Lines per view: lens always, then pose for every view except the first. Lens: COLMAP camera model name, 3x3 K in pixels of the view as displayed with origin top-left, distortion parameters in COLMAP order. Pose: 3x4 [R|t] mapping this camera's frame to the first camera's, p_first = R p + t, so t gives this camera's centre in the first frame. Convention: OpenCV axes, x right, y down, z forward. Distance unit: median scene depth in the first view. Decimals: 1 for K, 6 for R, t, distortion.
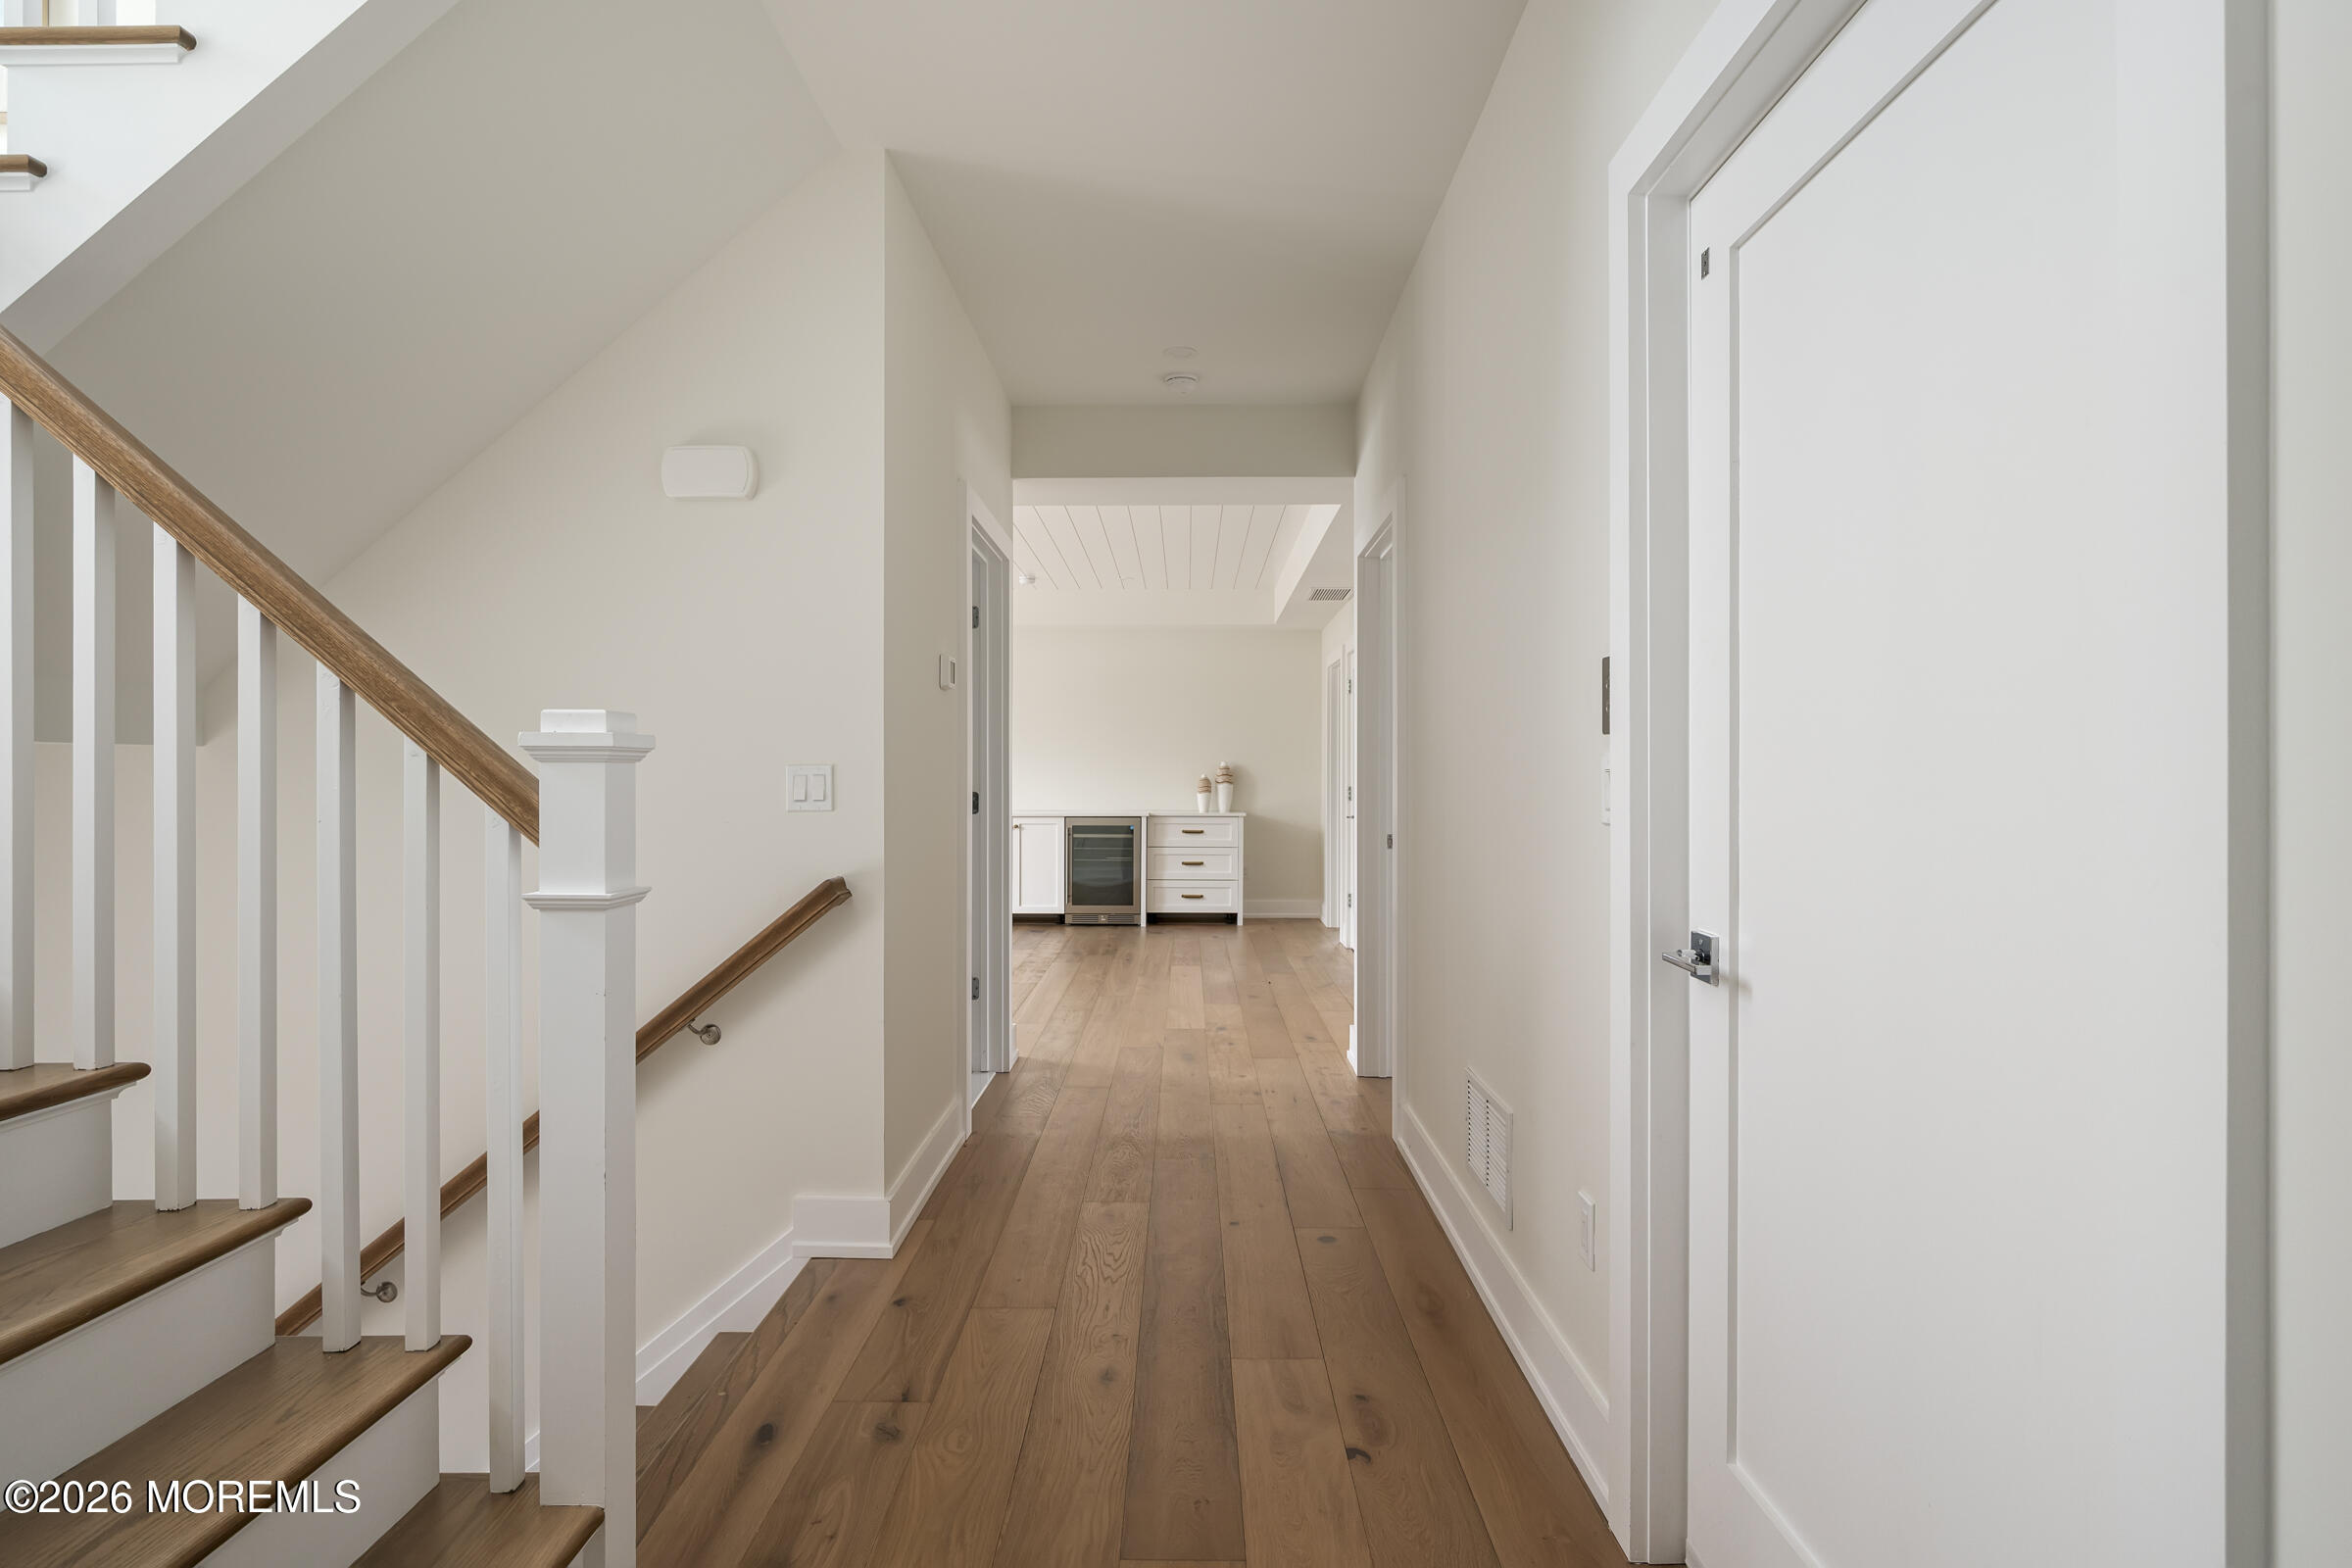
lens RADIAL K [[1218.2, 0, 1175.1], [0, 1218.2, 778.3], [0, 0, 1]] dist [0.000279, 0.000001]
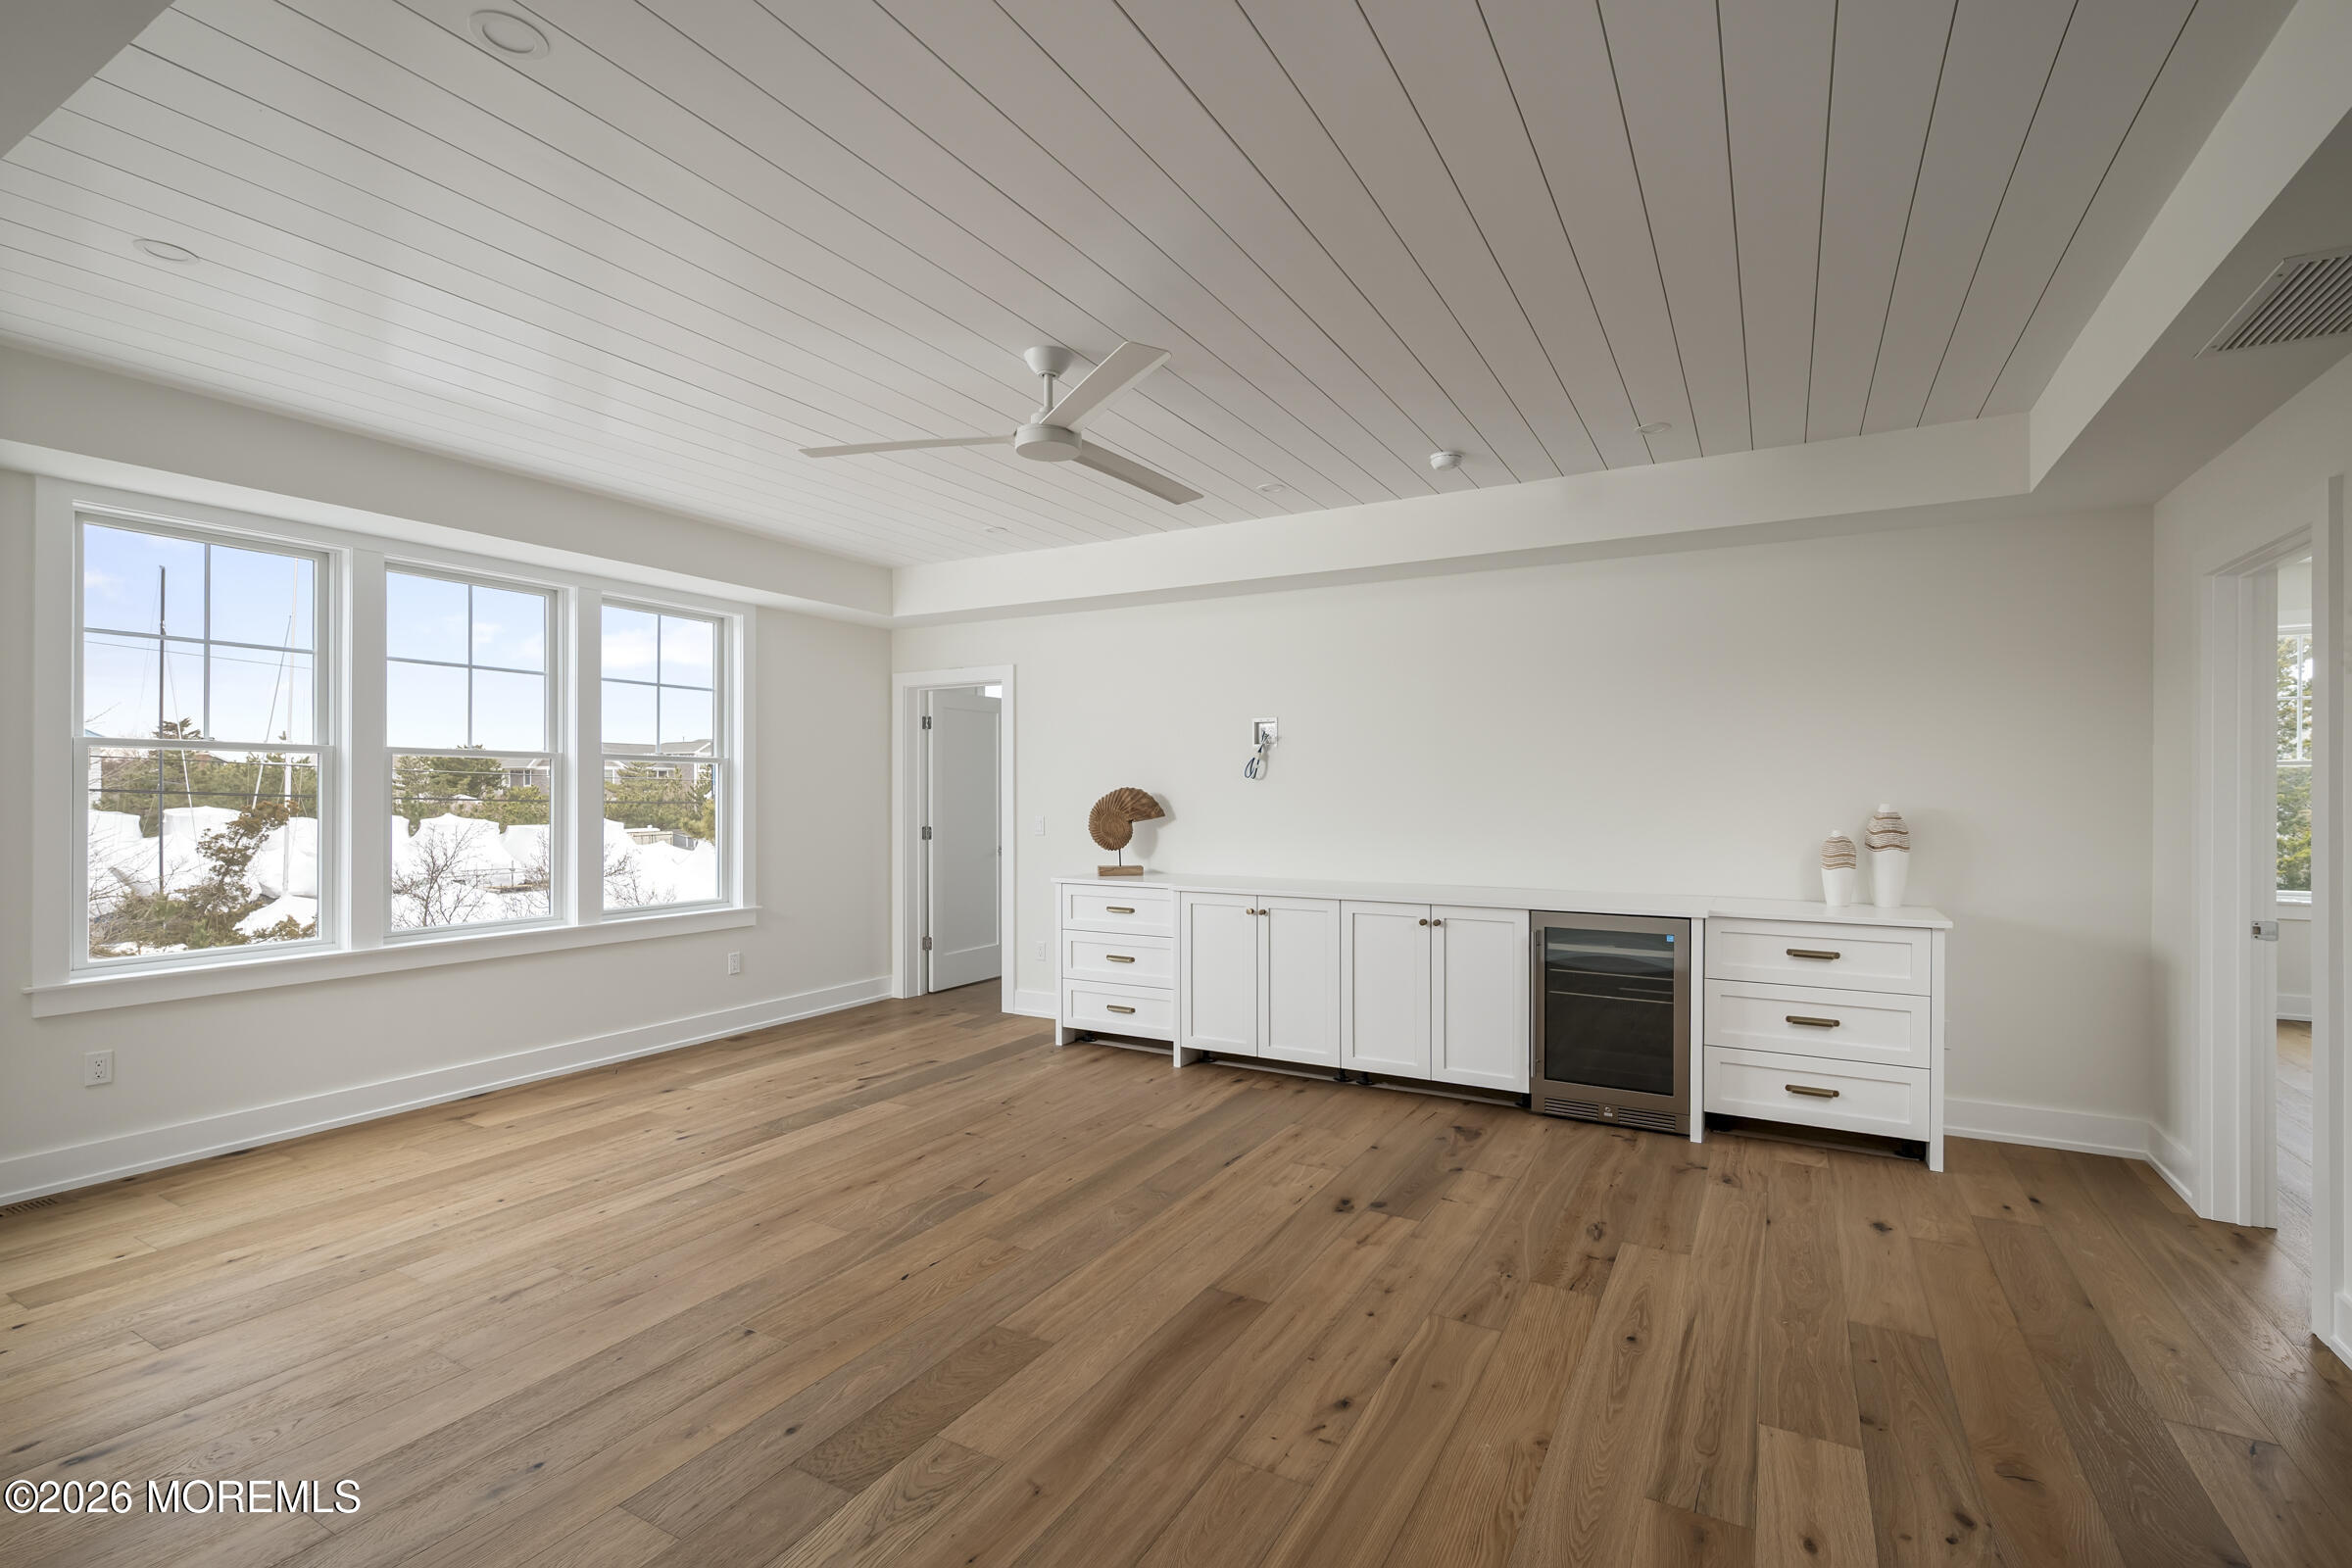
lens RADIAL K [[1044.1, 0, 1177.0], [0, 1044.1, 788.9], [0, 0, 1]] dist [0.004318, -0.001852]
pose [[0.880370, -0.002557, -0.474280, -0.010223], [-0.001352, 0.999968, -0.007900, -0.016145], [0.474285, 0.007596, 0.880339, 0.527146]]
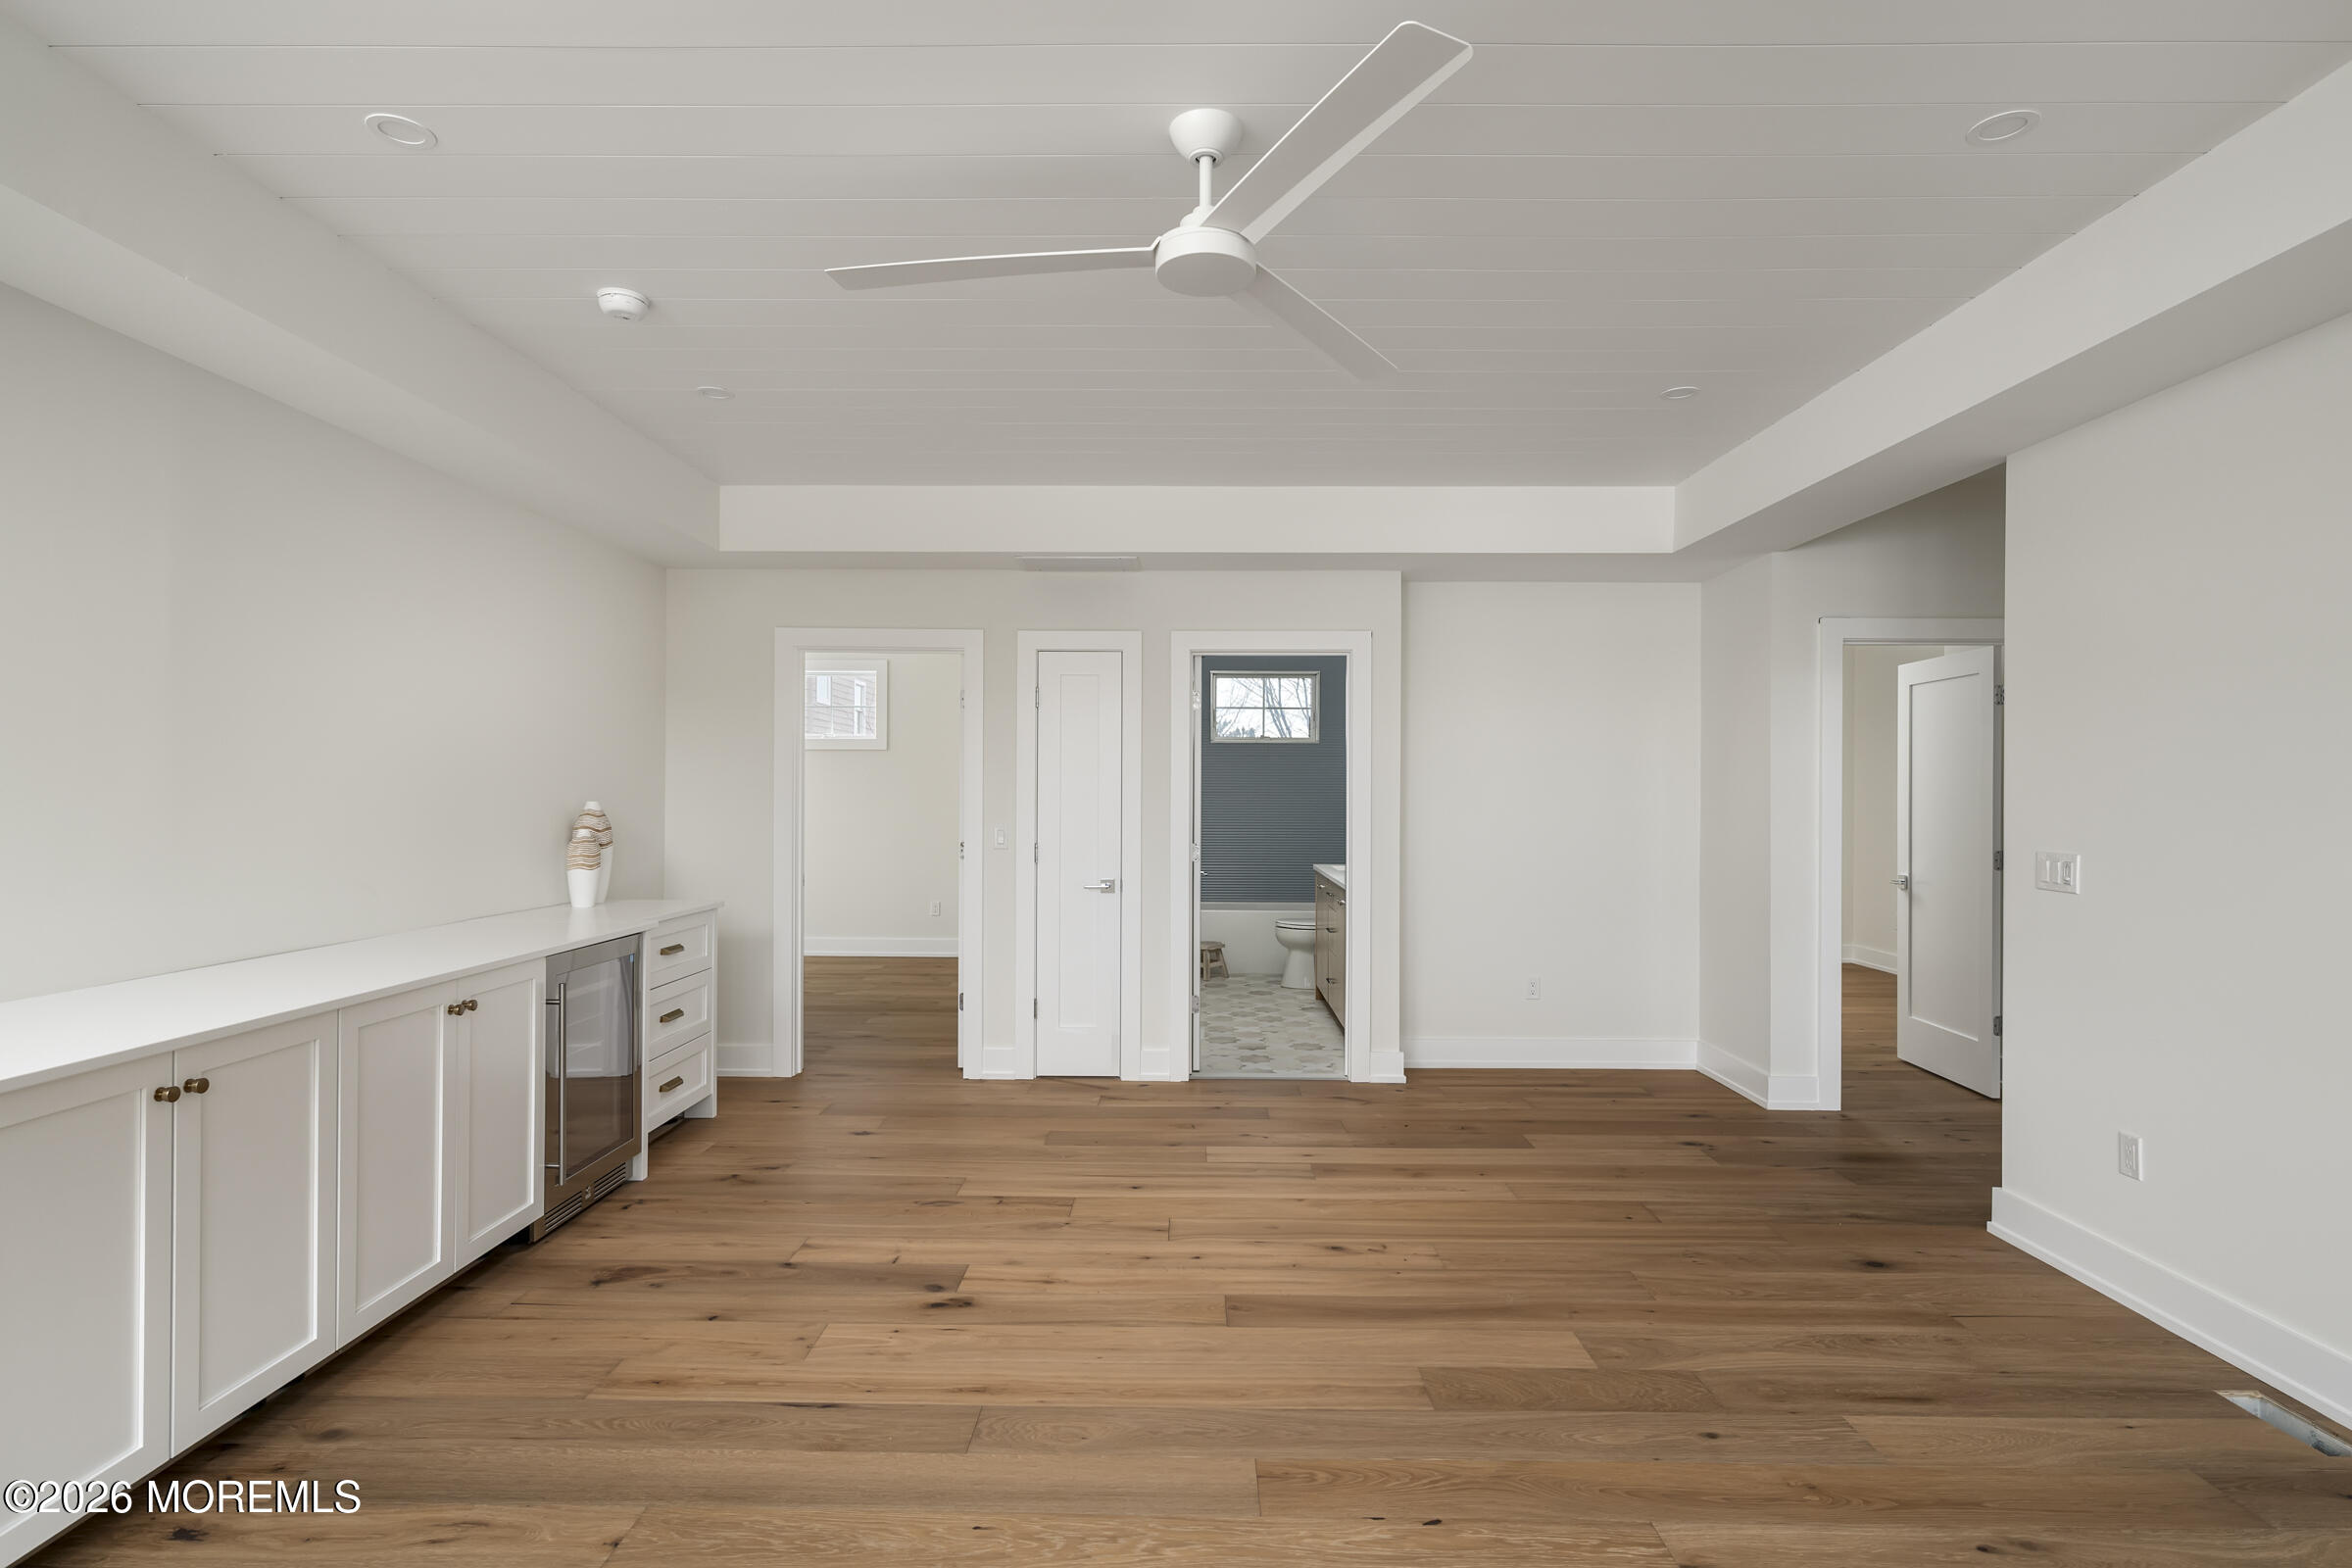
lens RADIAL K [[1133.4, 0, 1171.8], [0, 1133.4, 789.9], [0, 0, 1]] dist [-0.003692, -0.000247]
pose [[0.004921, 0.005348, 0.999974, -0.441682], [0.002171, 0.999983, -0.005359, -0.015734], [-0.999986, 0.002197, 0.004910, 0.807807]]
